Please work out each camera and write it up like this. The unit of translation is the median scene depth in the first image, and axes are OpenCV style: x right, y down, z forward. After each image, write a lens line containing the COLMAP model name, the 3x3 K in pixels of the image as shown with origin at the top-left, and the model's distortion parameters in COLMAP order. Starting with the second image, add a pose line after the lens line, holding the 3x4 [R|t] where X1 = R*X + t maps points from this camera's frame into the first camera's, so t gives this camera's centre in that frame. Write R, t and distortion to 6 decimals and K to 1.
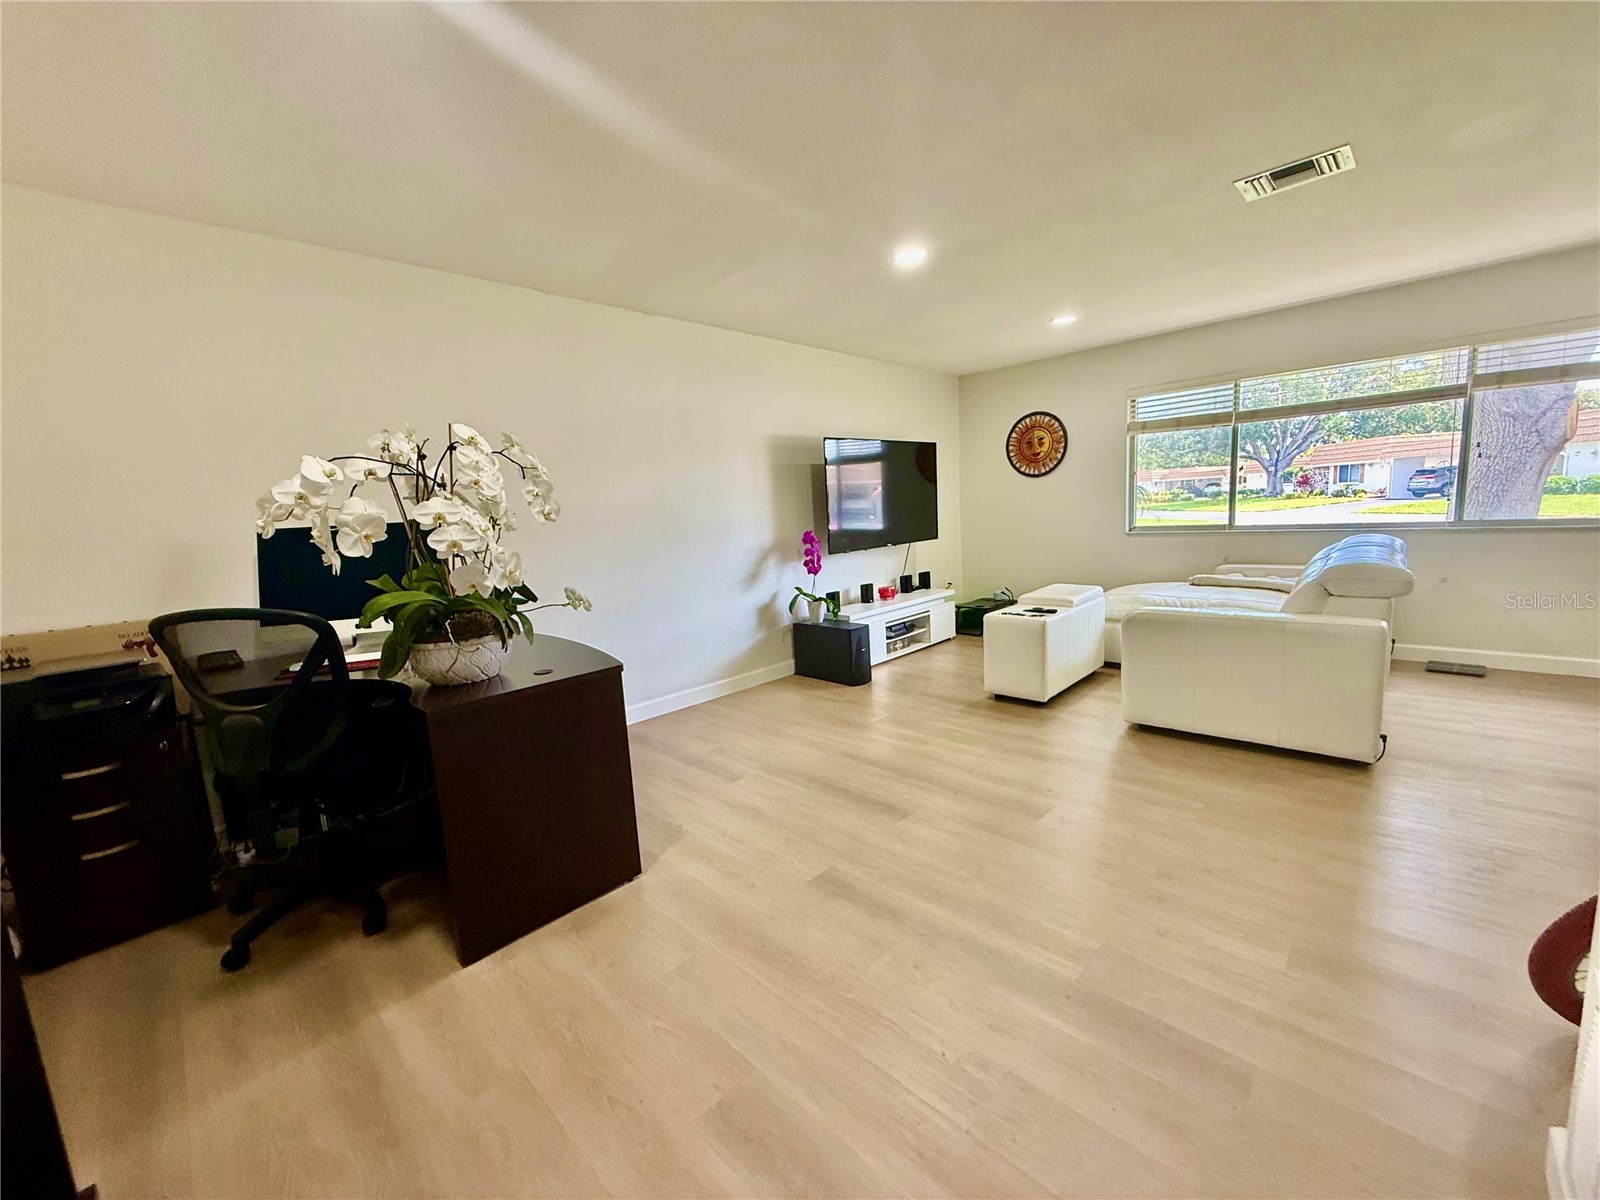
lens RADIAL K [[639.1, 0, 800.6], [0, 639.1, 599.0], [0, 0, 1]] dist [0.000000, 0.000000]
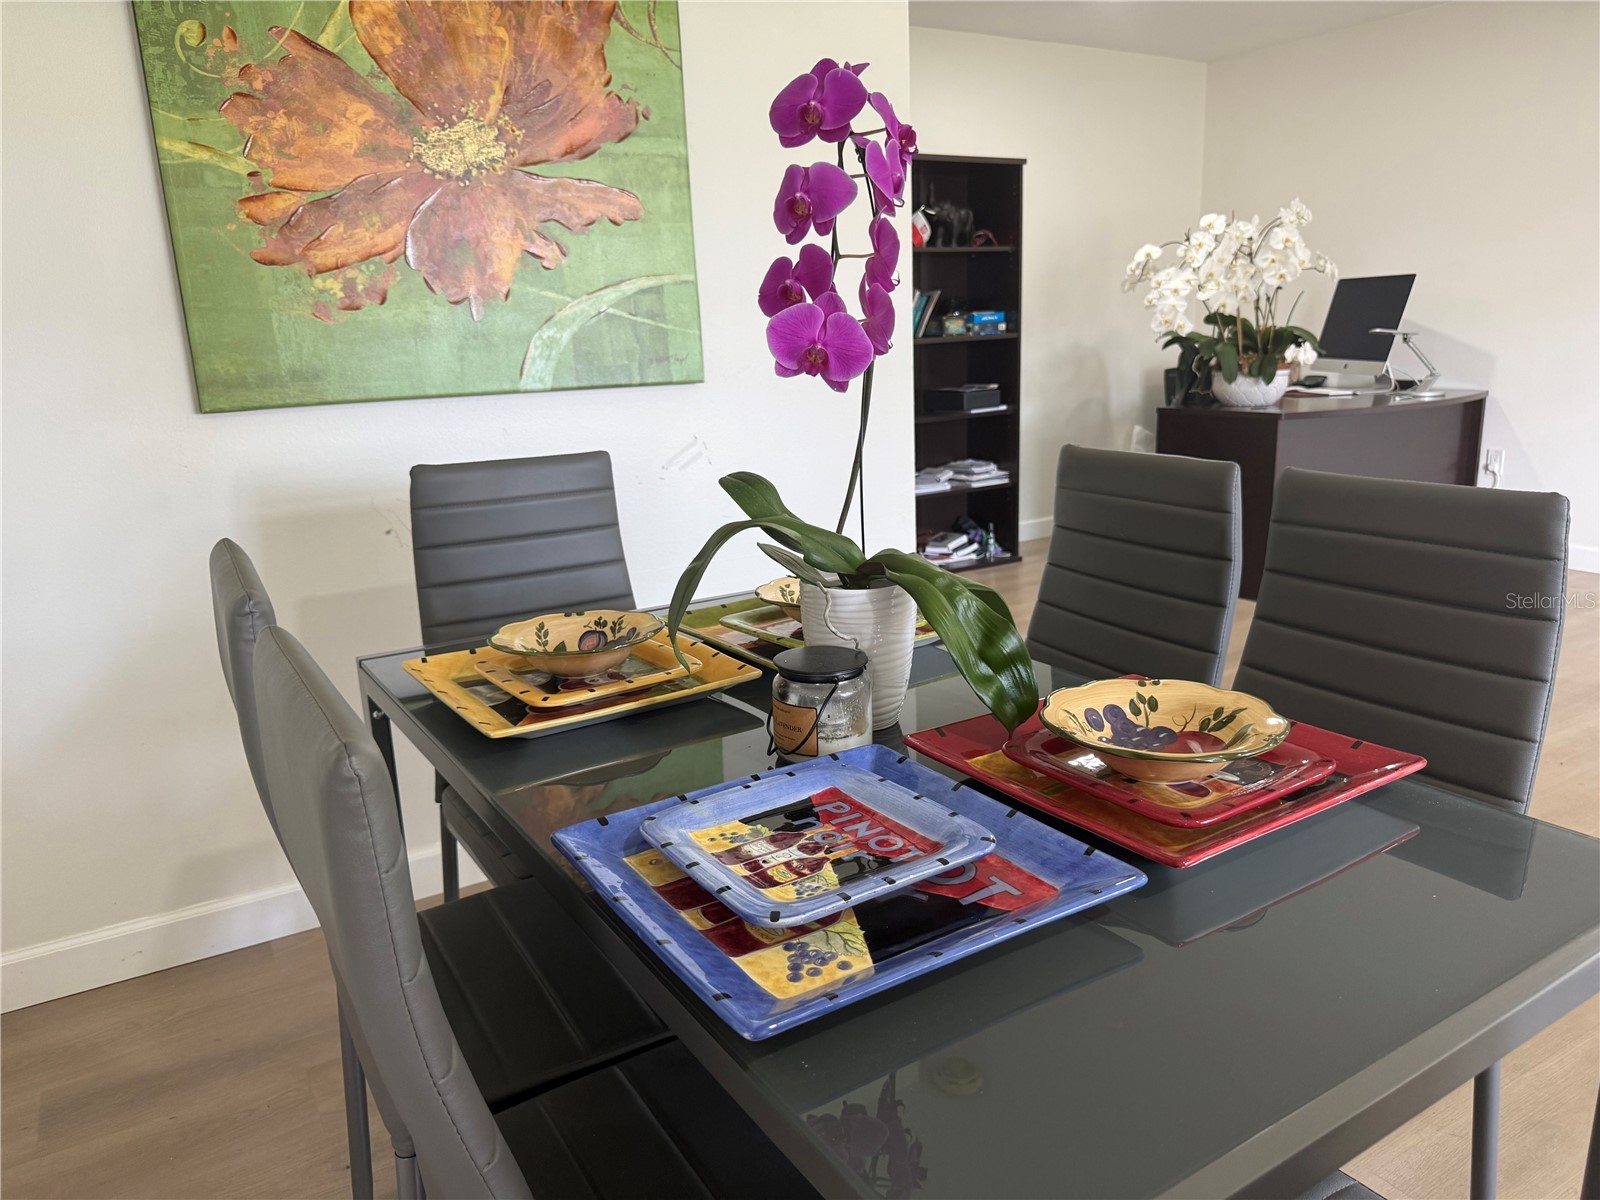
lens RADIAL K [[1133.7, 0, 800.2], [0, 1133.7, 599.5], [0, 0, 1]] dist [0.045885, -0.034645]
pose [[0.974887, 0.079591, -0.207991, 0.064229], [-0.055900, 0.991510, 0.117403, -0.021511], [0.215569, -0.102828, 0.971059, 0.777335]]
